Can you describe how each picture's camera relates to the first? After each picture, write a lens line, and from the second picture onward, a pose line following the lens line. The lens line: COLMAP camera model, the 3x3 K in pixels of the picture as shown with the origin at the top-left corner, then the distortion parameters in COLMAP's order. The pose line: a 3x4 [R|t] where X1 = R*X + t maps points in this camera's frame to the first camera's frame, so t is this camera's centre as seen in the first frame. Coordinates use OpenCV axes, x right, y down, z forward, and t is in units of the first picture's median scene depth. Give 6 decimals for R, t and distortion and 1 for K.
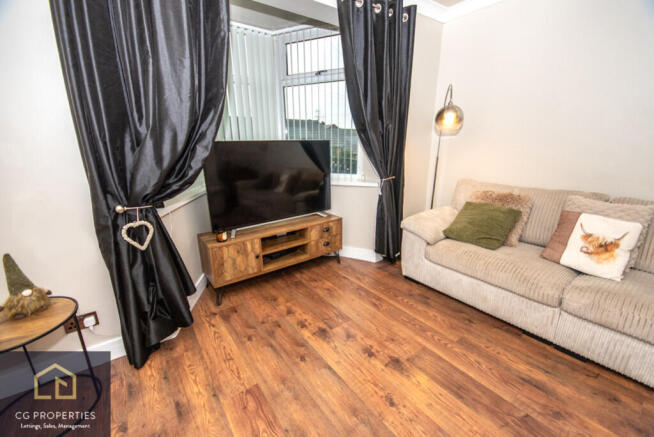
lens RADIAL K [[270.1, 0, 327.0], [0, 270.1, 218.5], [0, 0, 1]] dist [-0.000748, -0.000380]
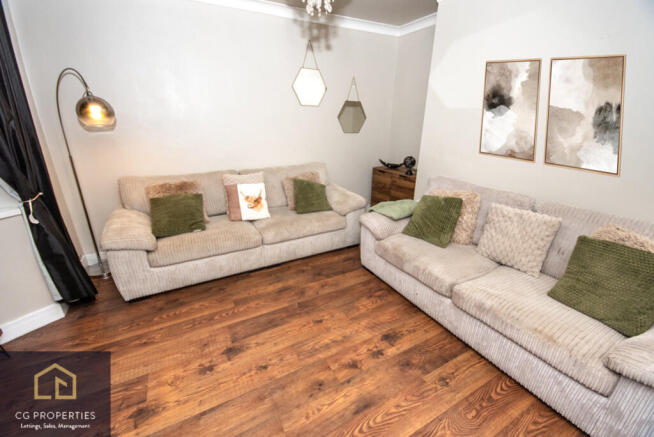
lens RADIAL K [[264.3, 0, 327.0], [0, 264.3, 218.5], [0, 0, 1]] dist [-0.000989, -0.000147]
pose [[0.130647, -0.333946, 0.933494, -0.474389], [0.254320, 0.921347, 0.294008, -0.165878], [-0.958255, 0.198995, 0.205300, 0.273437]]
